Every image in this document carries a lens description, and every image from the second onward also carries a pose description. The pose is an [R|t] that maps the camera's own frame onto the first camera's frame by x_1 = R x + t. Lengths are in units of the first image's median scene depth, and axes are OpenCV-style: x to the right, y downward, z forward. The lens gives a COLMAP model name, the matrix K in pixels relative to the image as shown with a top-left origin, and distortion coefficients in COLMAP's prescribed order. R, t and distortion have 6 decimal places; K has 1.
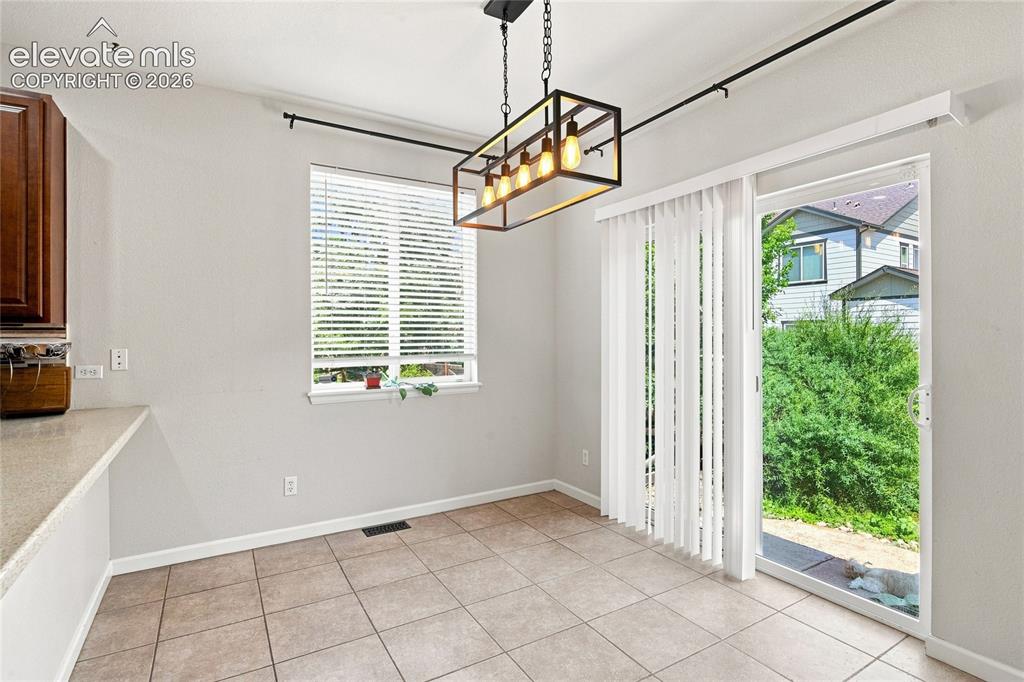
lens RADIAL K [[505.3, 0, 512.0], [0, 505.3, 341.0], [0, 0, 1]] dist [-0.003139, -0.000686]
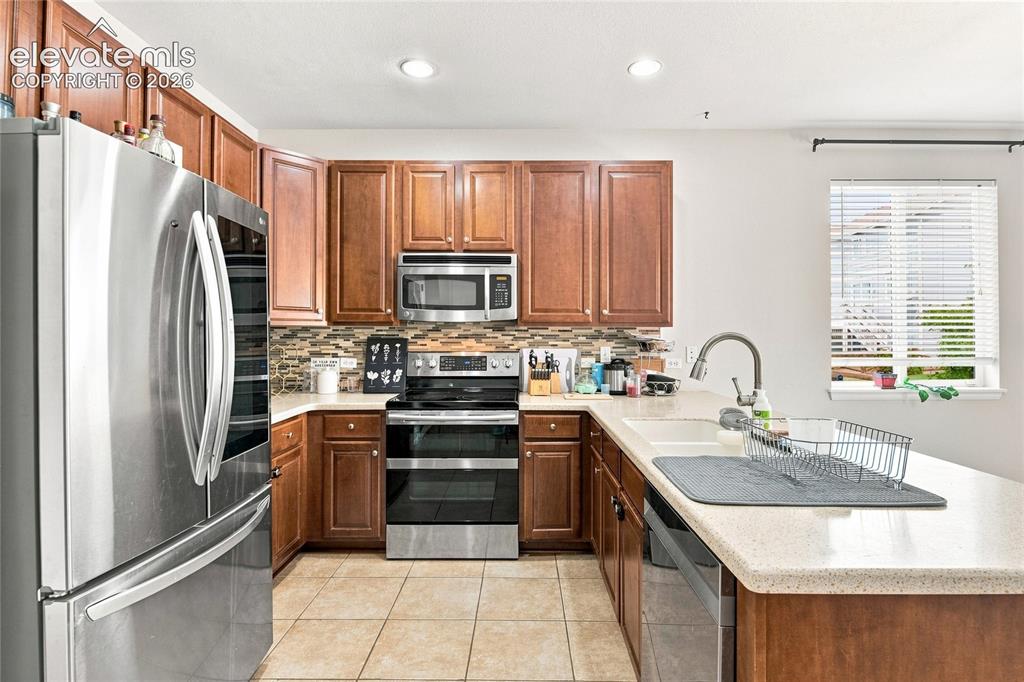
lens RADIAL K [[505.3, 0, 512.0], [0, 505.3, 341.0], [0, 0, 1]] dist [-0.003139, -0.000686]
pose [[0.855785, 0.005132, -0.517307, -0.383350], [-0.008005, 0.999962, -0.003322, 0.006078], [0.517270, 0.006984, 0.855794, -0.263909]]
